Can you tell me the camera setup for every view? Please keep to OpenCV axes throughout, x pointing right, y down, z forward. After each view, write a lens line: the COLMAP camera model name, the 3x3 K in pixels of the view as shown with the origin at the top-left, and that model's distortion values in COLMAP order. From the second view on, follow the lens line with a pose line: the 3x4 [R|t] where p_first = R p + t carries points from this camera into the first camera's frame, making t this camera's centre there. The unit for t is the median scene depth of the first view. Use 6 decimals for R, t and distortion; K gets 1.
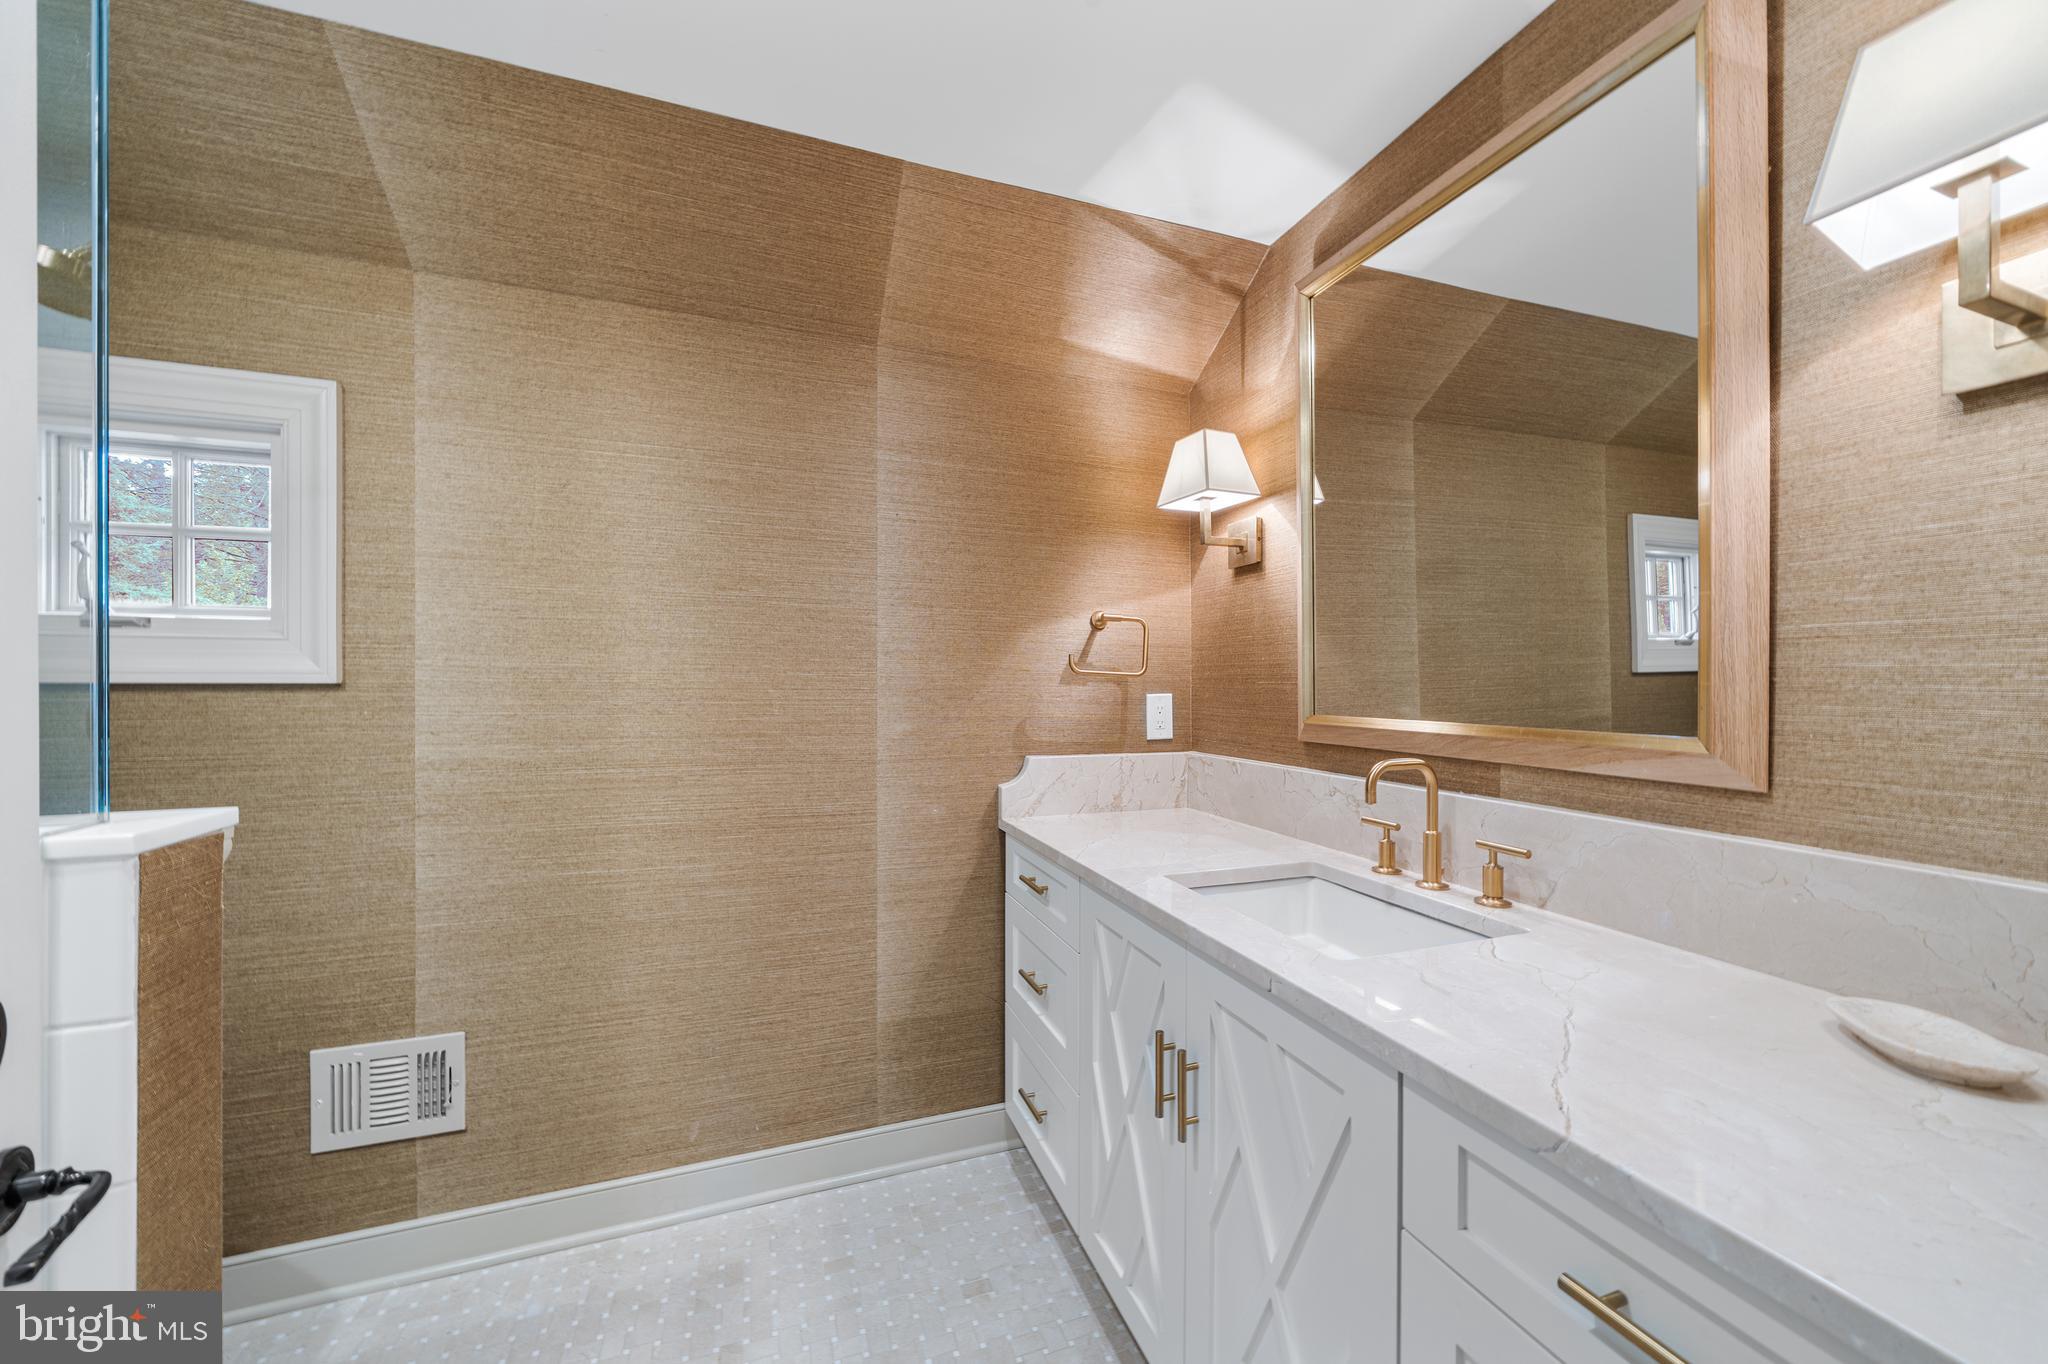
lens RADIAL K [[765.6, 0, 1010.0], [0, 765.6, 685.1], [0, 0, 1]] dist [-0.002324, 0.000352]
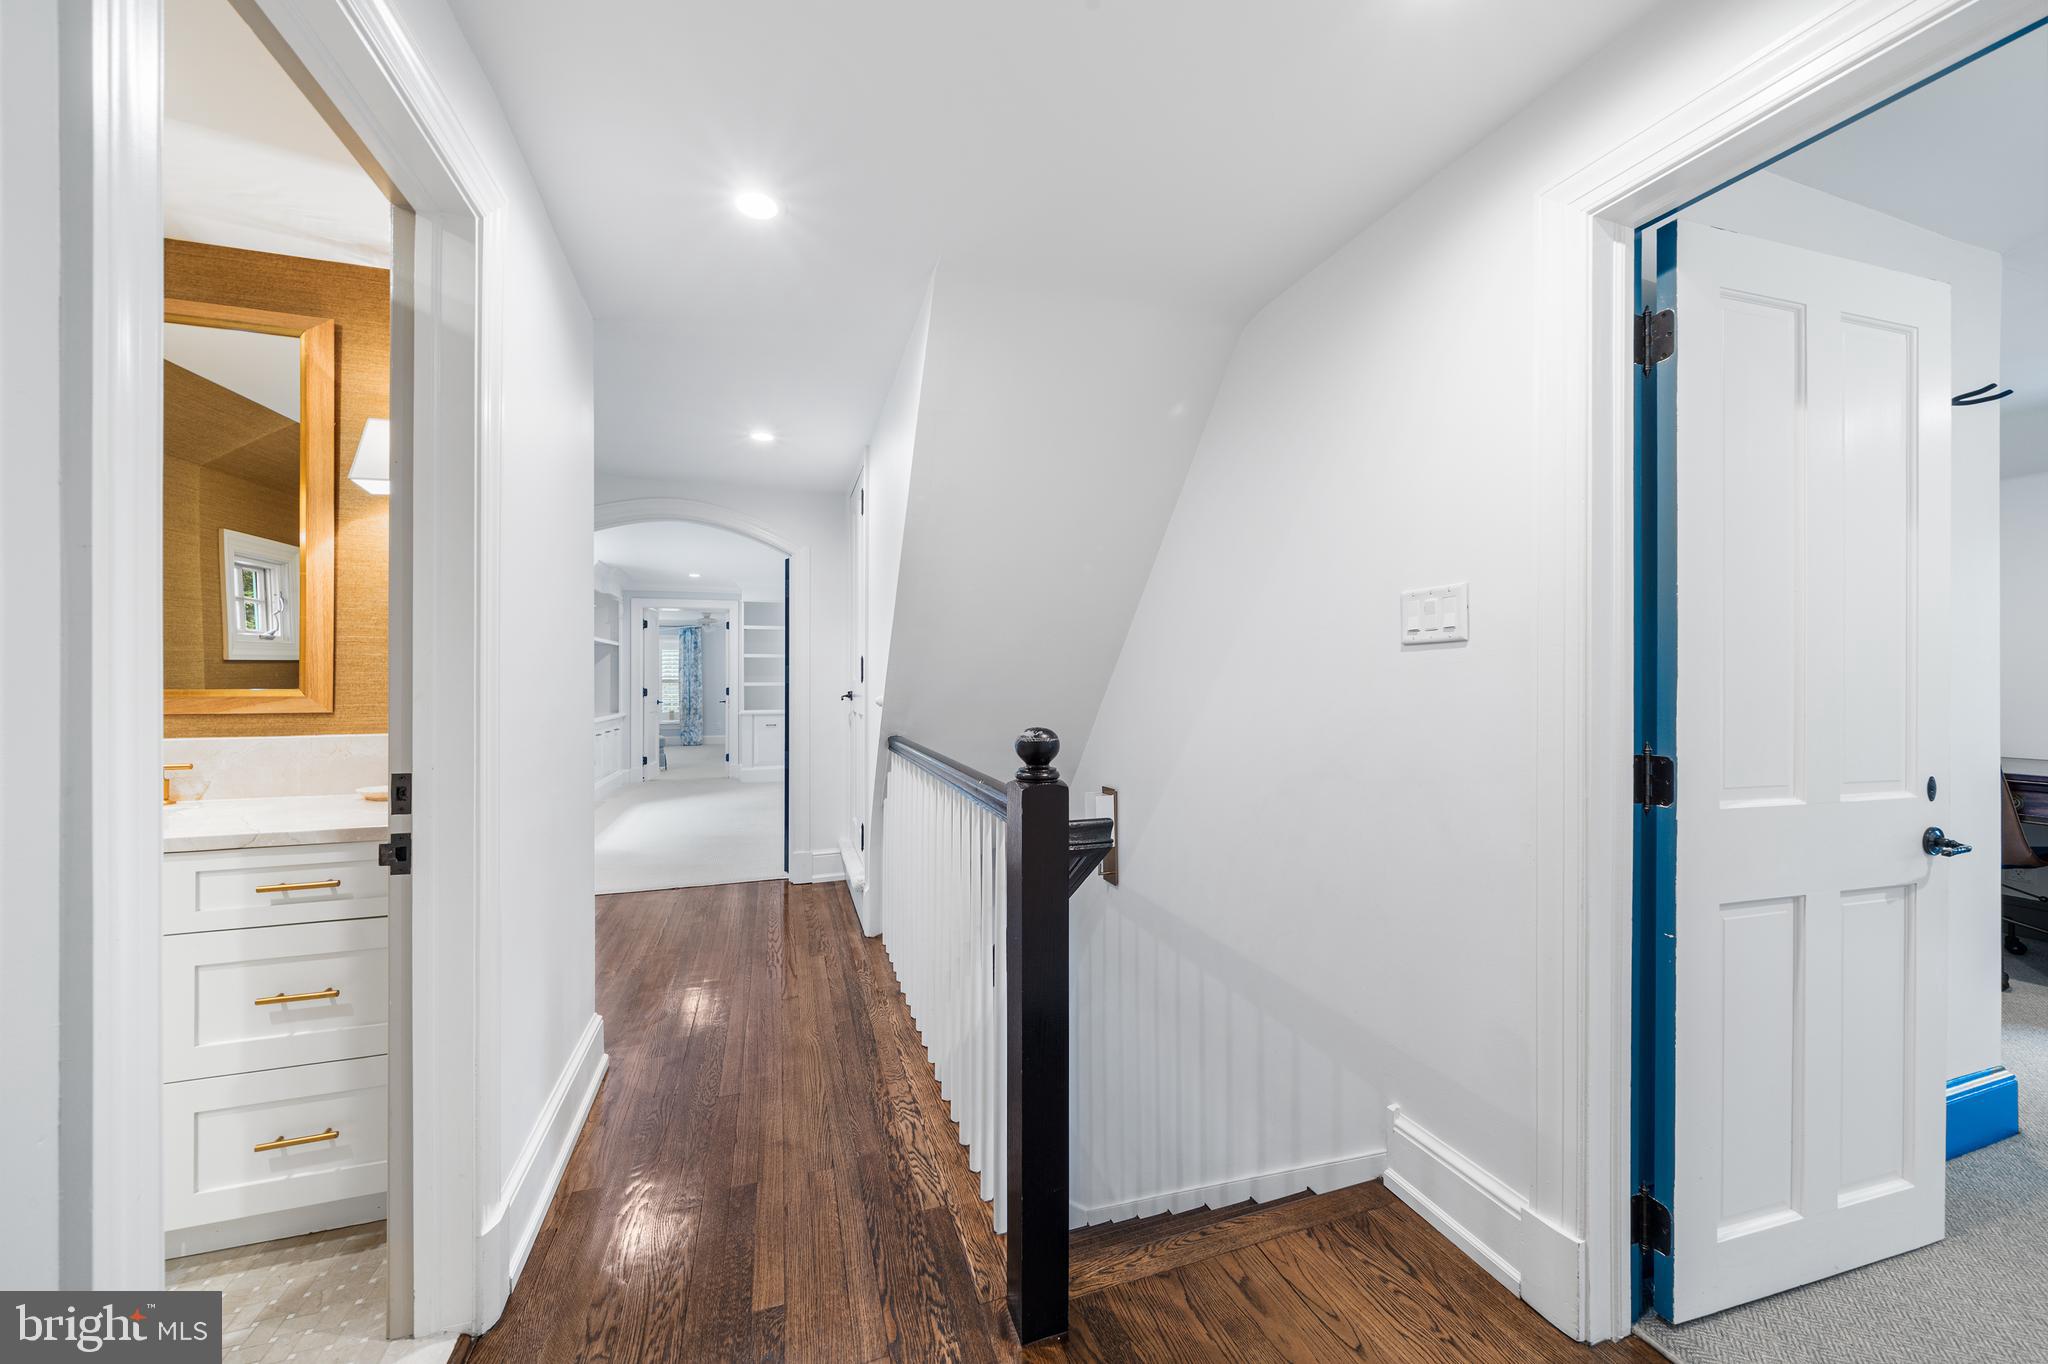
lens RADIAL K [[765.6, 0, 1020.8], [0, 765.6, 675.4], [0, 0, 1]] dist [-0.002324, 0.000352]
pose [[0.053116, 0.005518, 0.998573, -0.869099], [0.000165, 0.999985, -0.005535, 0.038489], [-0.998588, 0.000459, 0.053114, -0.864881]]
